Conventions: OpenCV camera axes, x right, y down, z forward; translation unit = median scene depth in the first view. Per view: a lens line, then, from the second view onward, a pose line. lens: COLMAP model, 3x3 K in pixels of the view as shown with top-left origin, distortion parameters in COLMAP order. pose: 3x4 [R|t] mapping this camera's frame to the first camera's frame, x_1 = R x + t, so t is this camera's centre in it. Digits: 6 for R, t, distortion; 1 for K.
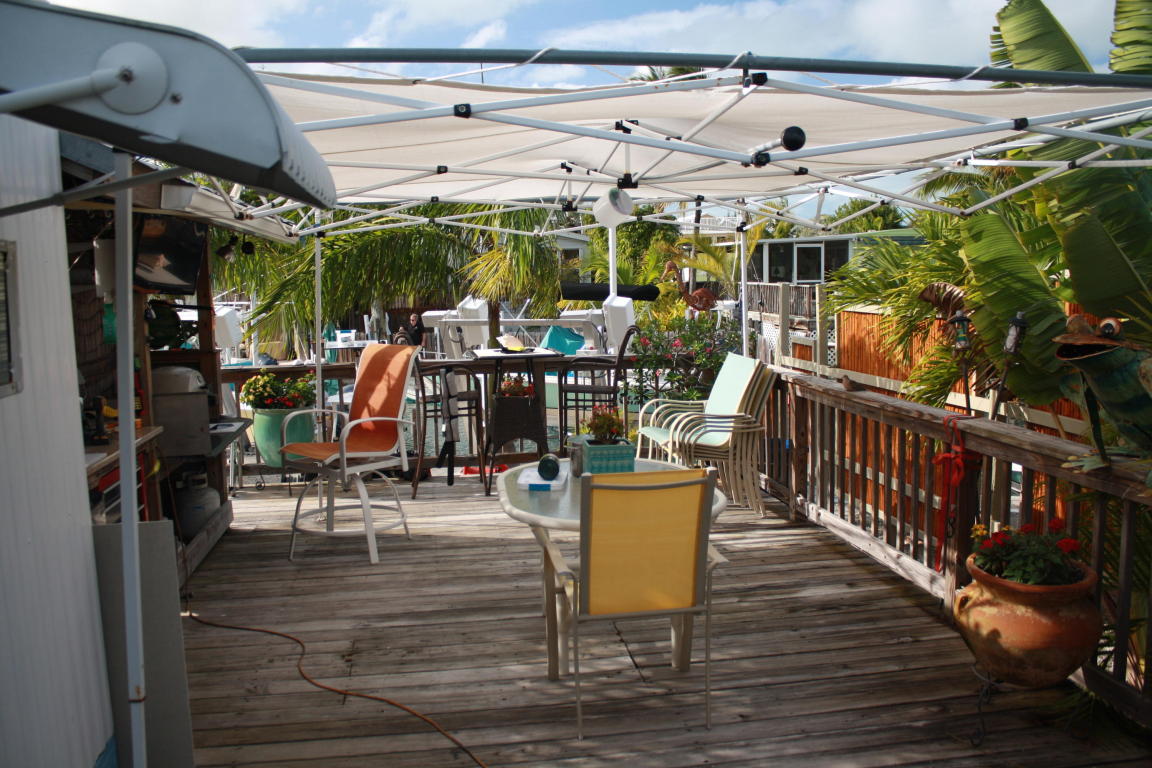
lens RADIAL K [[991.3, 0, 576.7], [0, 991.3, 385.0], [0, 0, 1]] dist [-0.155106, 0.131403]
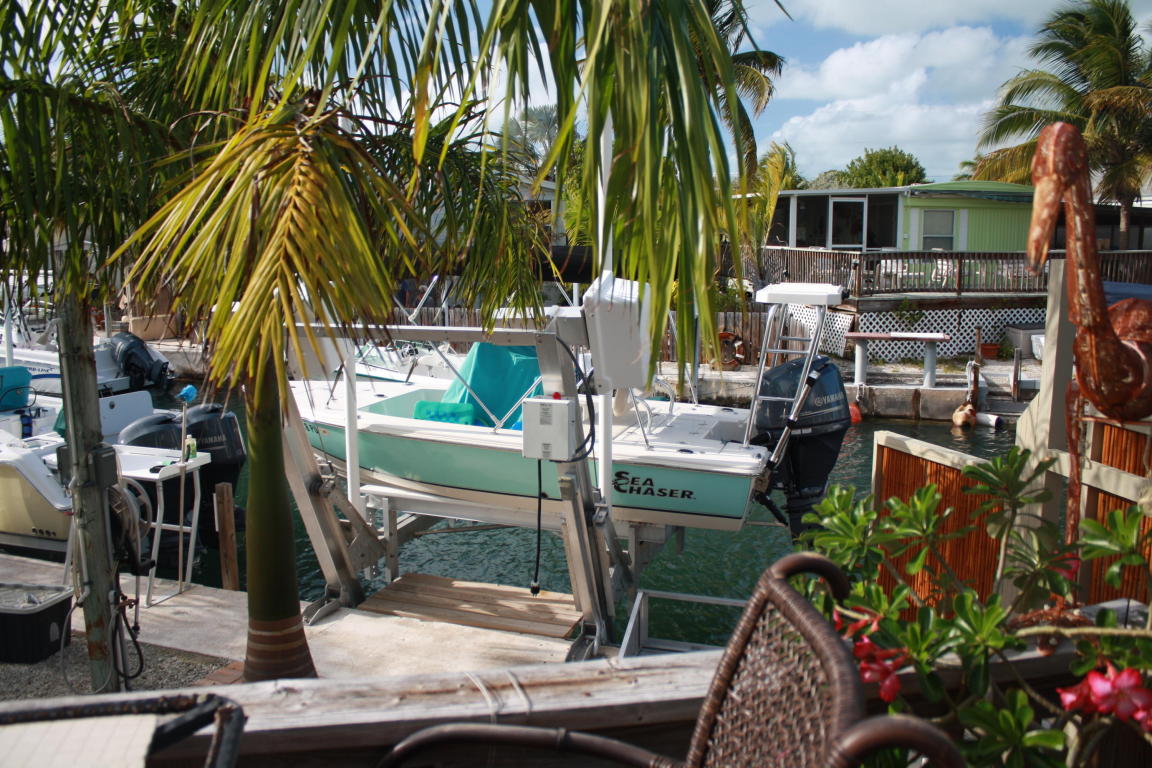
lens RADIAL K [[991.3, 0, 575.6], [0, 991.3, 382.6], [0, 0, 1]] dist [-0.155106, 0.131403]
pose [[0.999640, 0.013367, 0.023263, 0.005294], [-0.014239, 0.999186, 0.037751, -0.023985], [-0.022740, -0.038068, 0.999016, 0.229001]]
